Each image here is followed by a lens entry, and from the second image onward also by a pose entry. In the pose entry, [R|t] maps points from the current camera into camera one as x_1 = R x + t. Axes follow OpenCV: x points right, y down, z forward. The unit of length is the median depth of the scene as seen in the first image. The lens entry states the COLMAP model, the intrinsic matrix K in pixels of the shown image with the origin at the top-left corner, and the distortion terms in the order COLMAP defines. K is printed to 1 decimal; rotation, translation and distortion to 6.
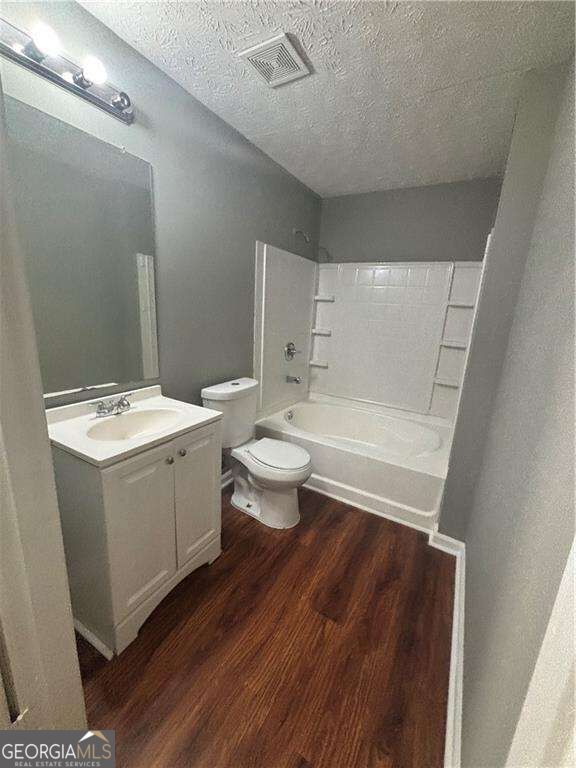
lens RADIAL K [[317.3, 0, 288.0], [0, 317.3, 384.0], [0, 0, 1]] dist [0.000537, -0.000468]
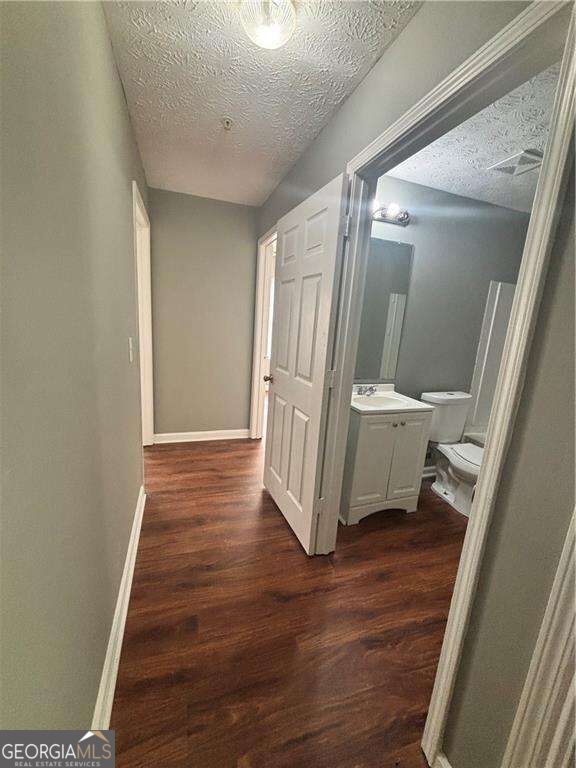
lens RADIAL K [[317.3, 0, 288.0], [0, 317.3, 384.0], [0, 0, 1]] dist [0.000537, -0.000468]
pose [[0.769423, 0.133394, -0.624655, 0.143977], [-0.175954, 0.984377, -0.006521, 0.098497], [0.614026, 0.114928, 0.780874, -0.469297]]
